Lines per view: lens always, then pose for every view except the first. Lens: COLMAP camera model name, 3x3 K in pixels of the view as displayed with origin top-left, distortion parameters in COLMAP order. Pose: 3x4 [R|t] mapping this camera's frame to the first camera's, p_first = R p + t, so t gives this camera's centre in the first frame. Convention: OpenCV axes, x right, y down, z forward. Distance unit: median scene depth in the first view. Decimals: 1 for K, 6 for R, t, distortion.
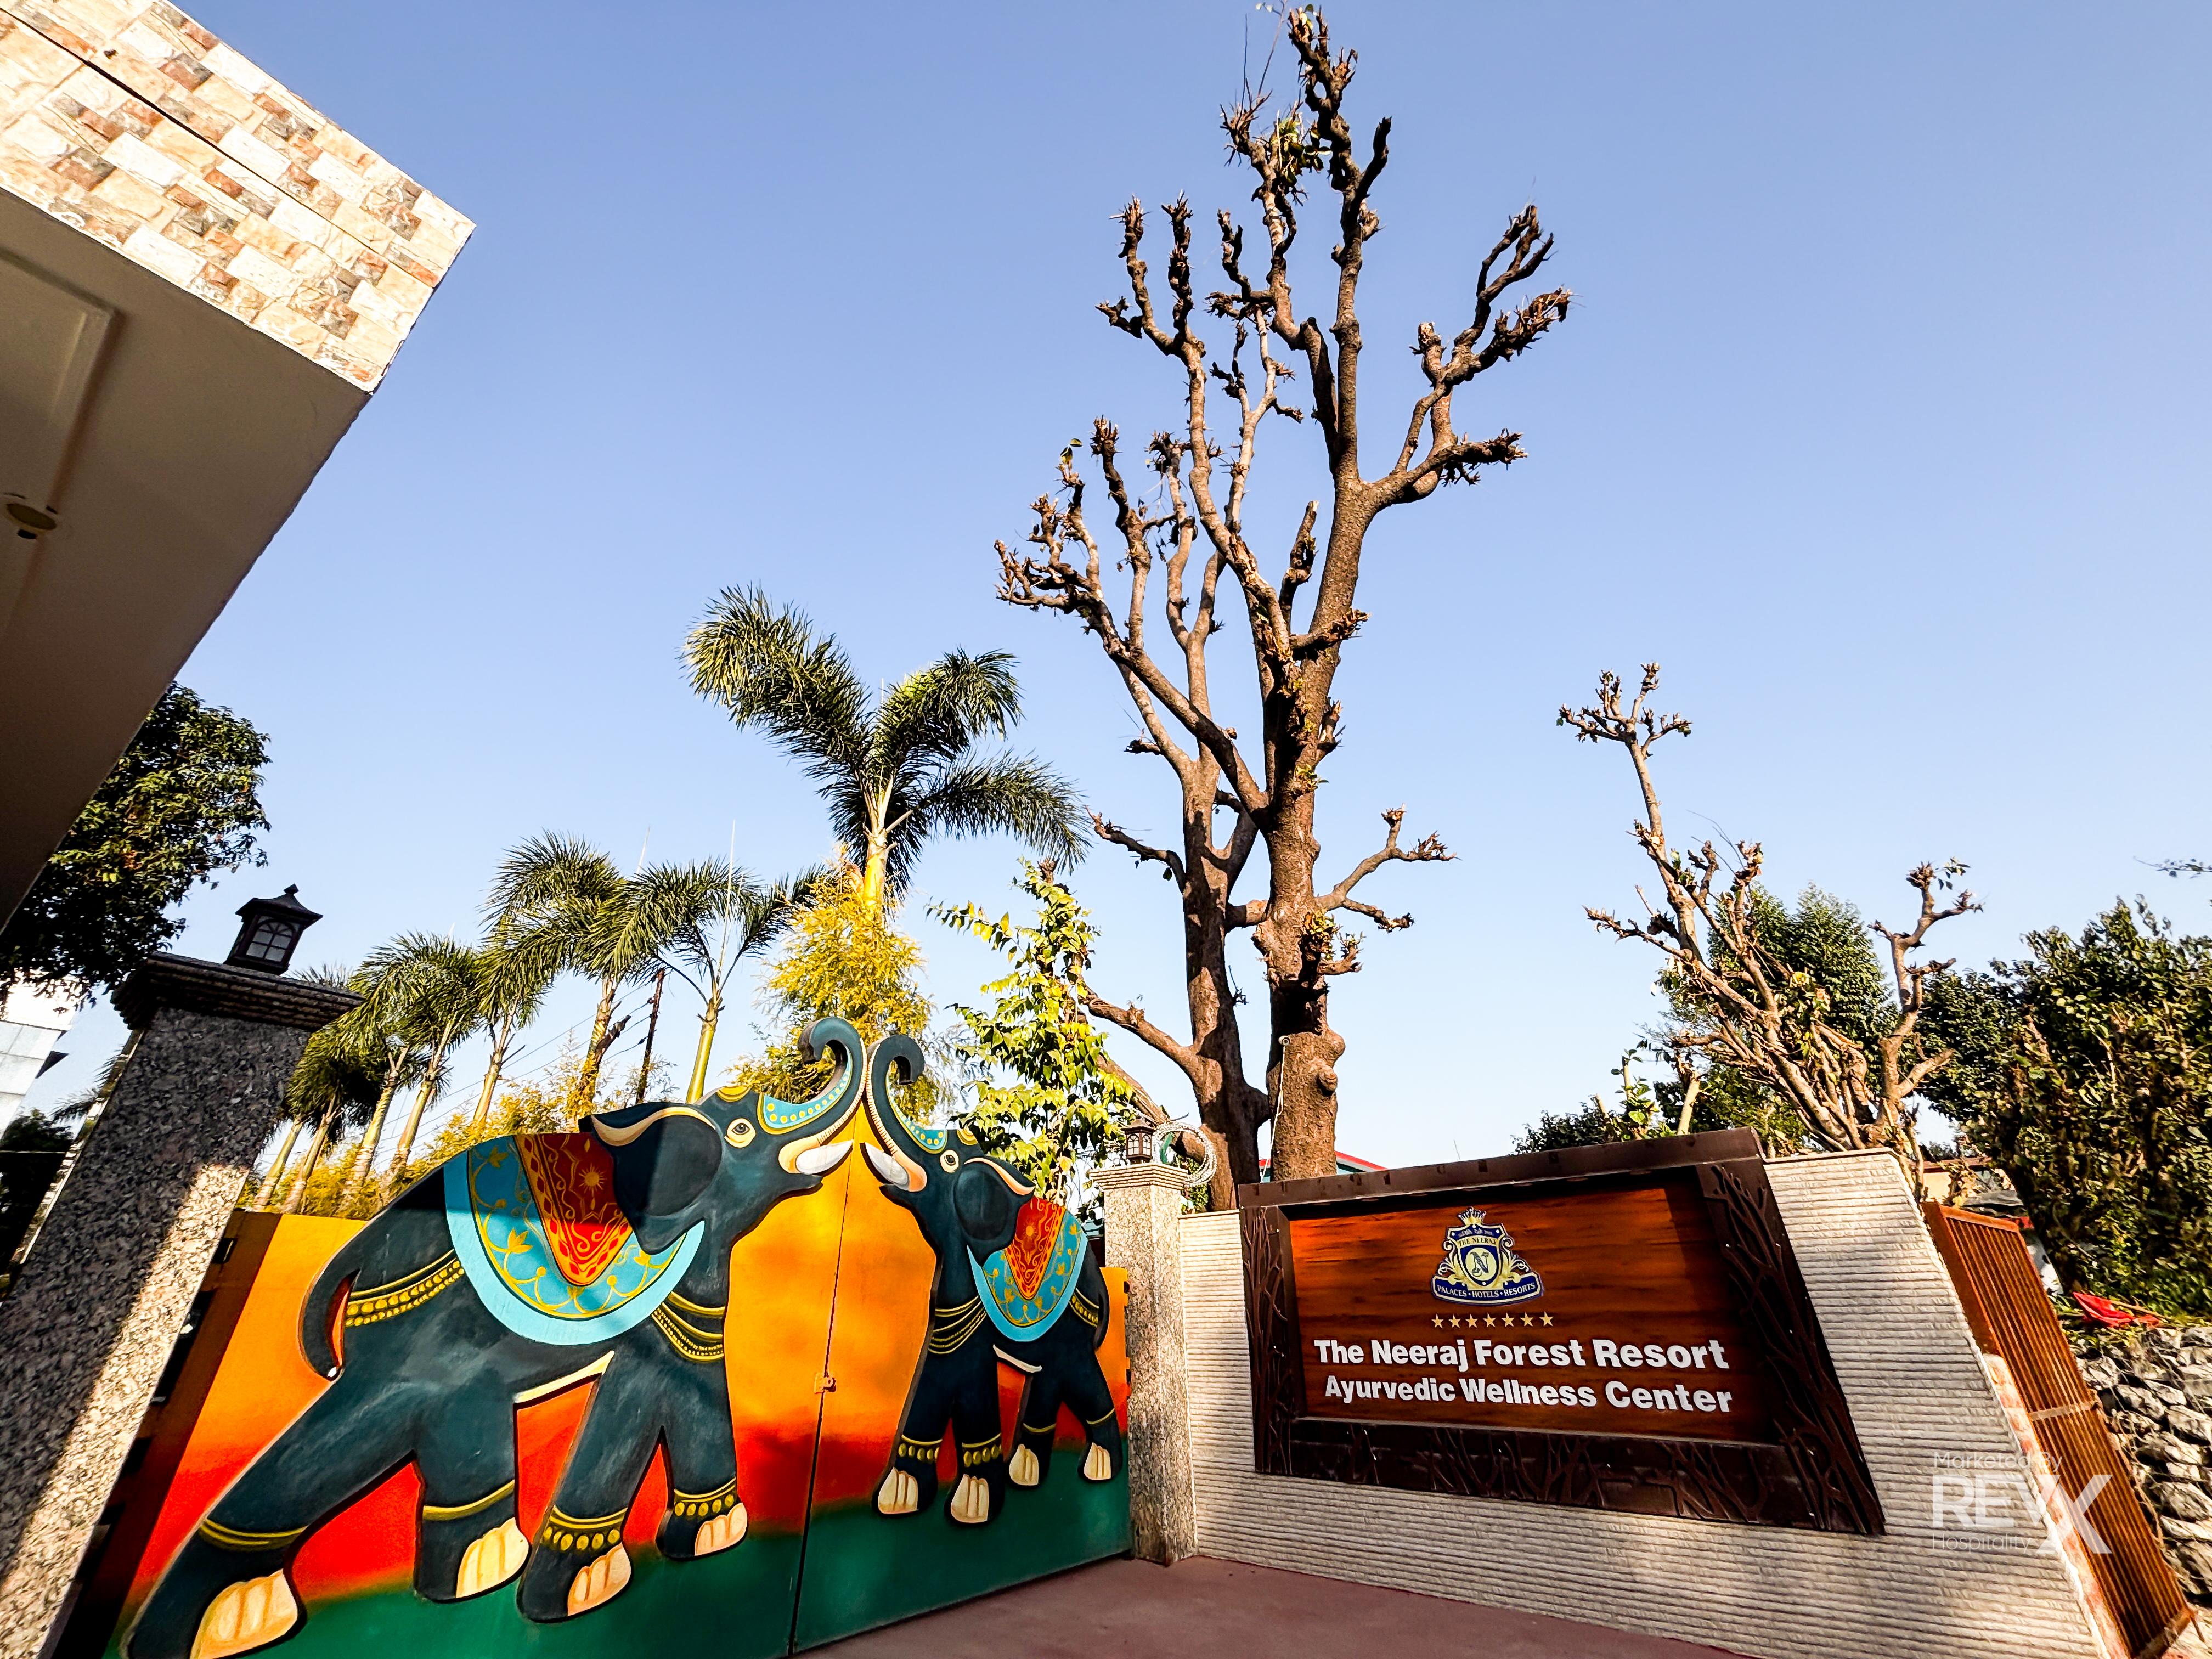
lens RADIAL K [[898.6, 0, 1106.0], [0, 898.6, 829.5], [0, 0, 1]] dist [-0.014701, 0.011338]
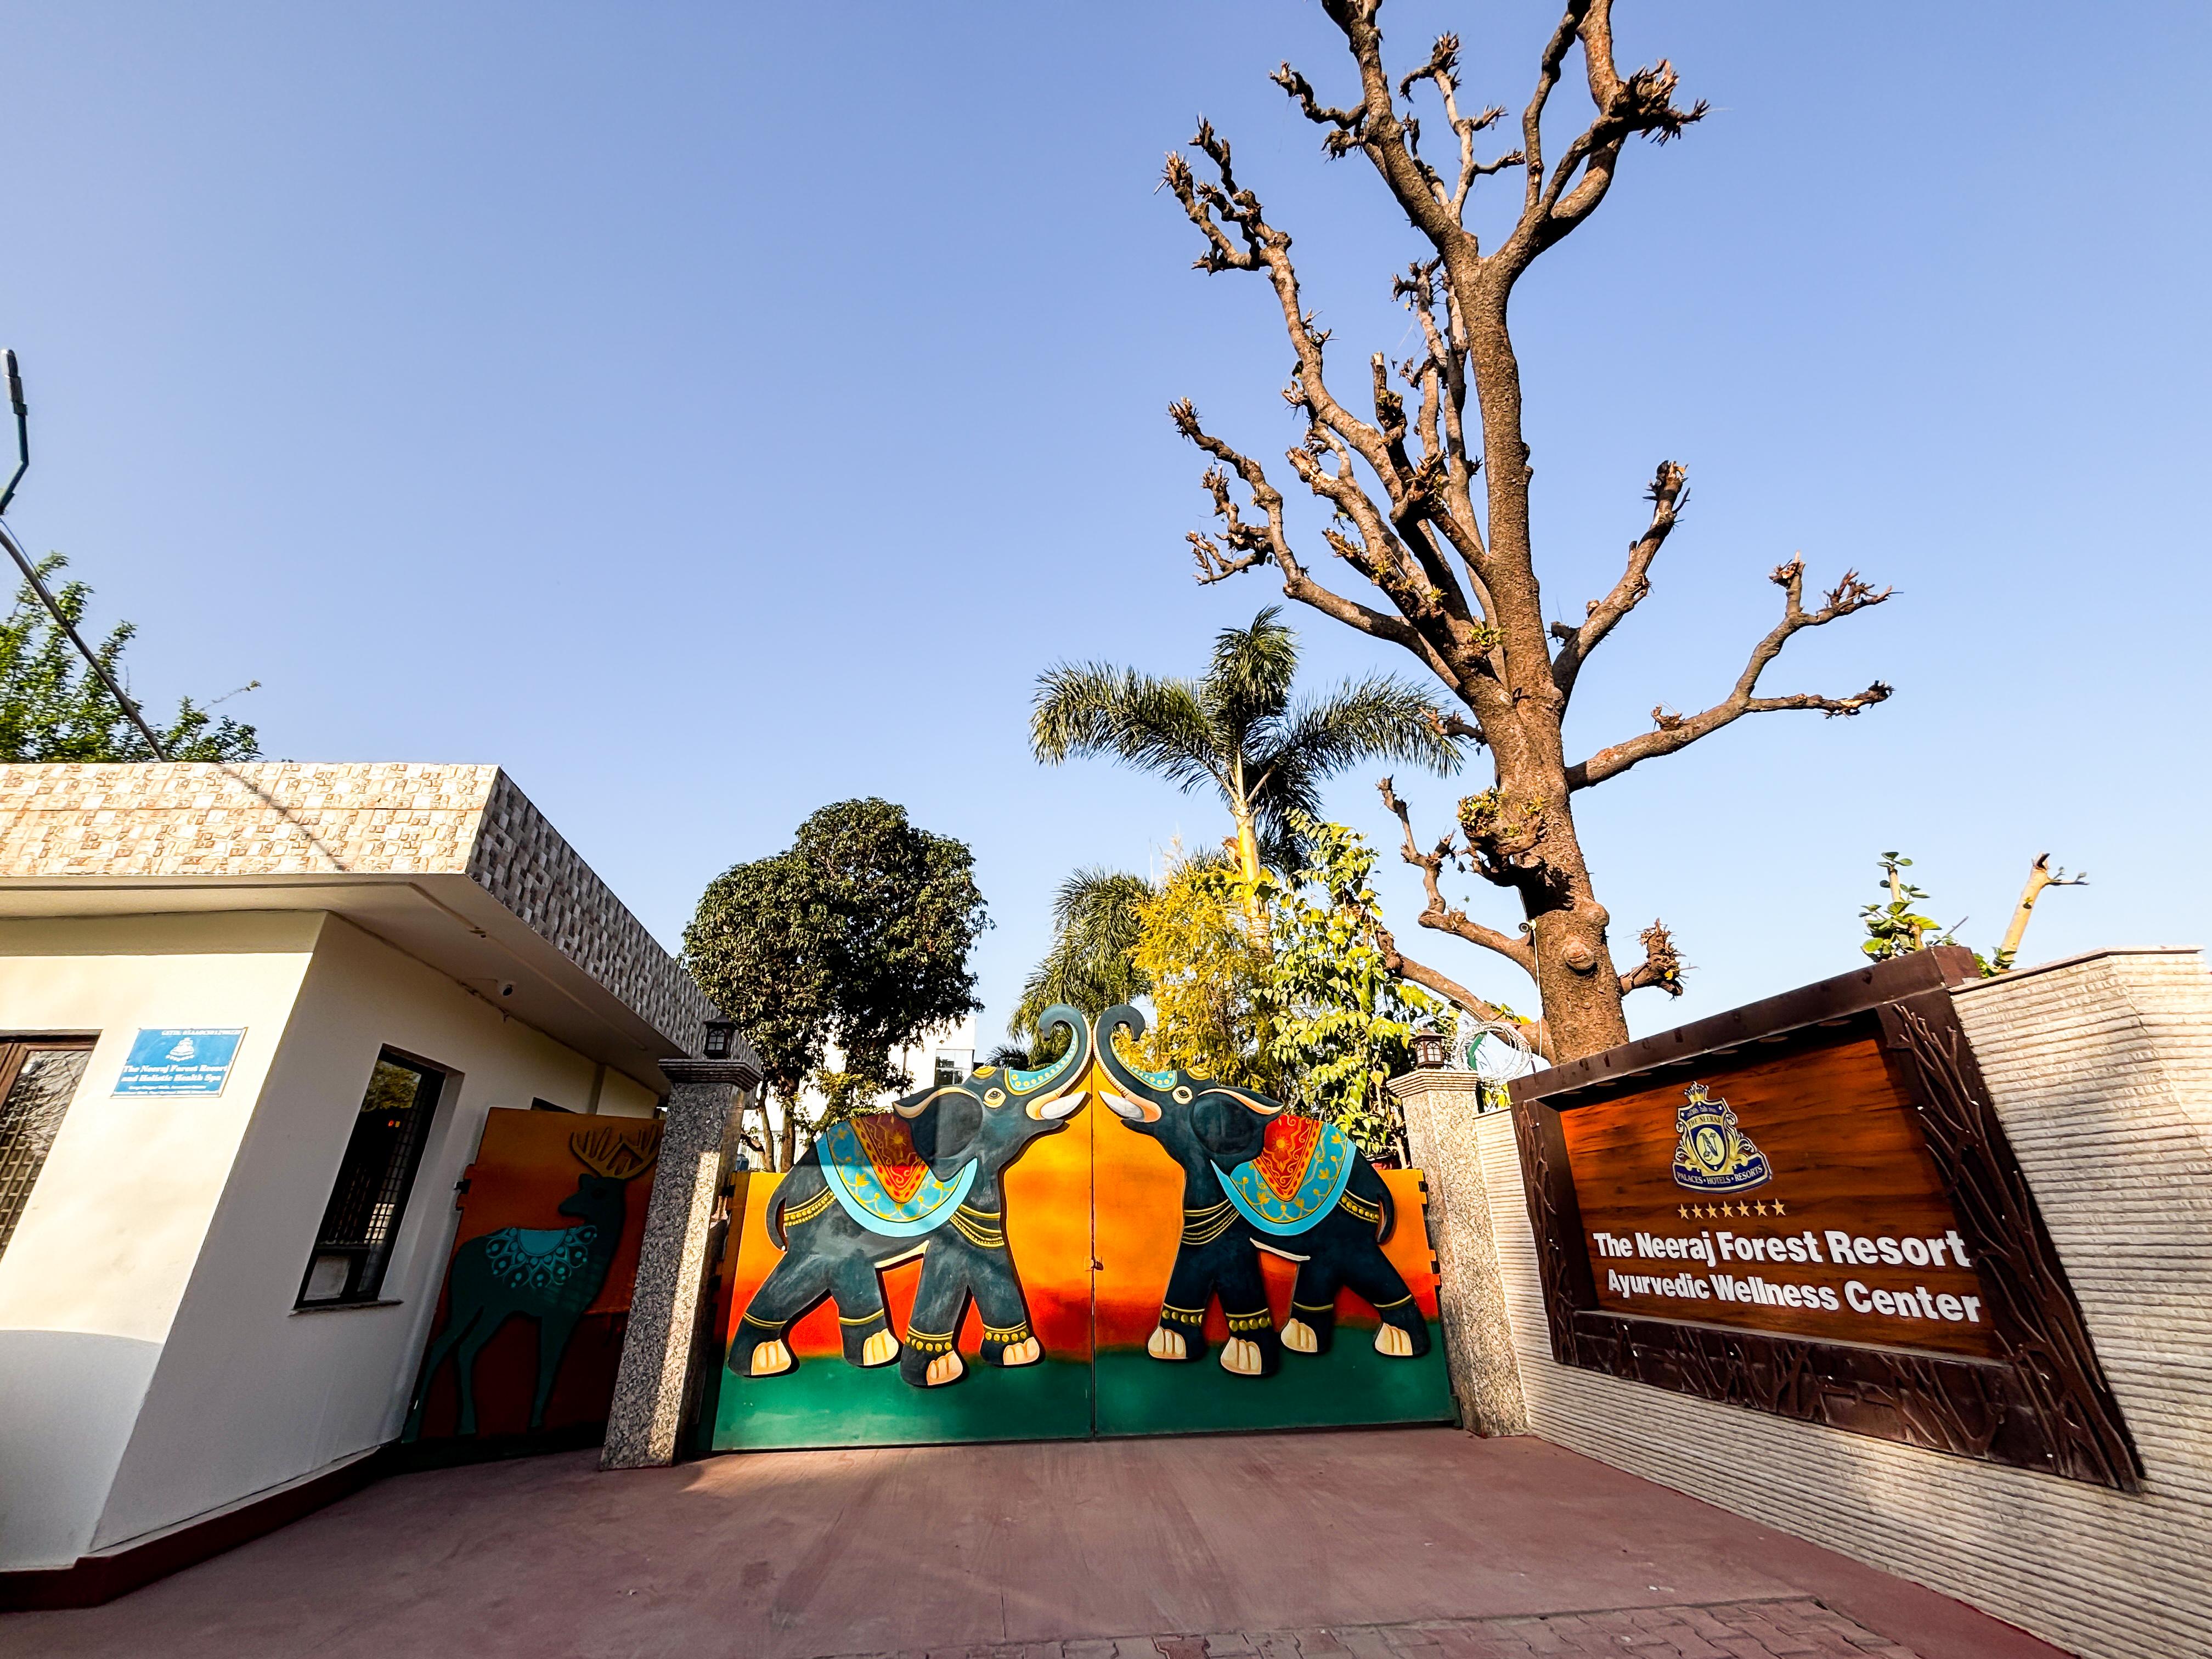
lens RADIAL K [[887.0, 0, 1105.8], [0, 887.0, 830.7], [0, 0, 1]] dist [-0.000633, 0.000549]
pose [[0.719266, -0.290313, -0.631170, 0.702031], [0.344358, 0.938027, -0.039033, 0.044249], [0.603386, -0.189273, 0.774662, 0.064979]]
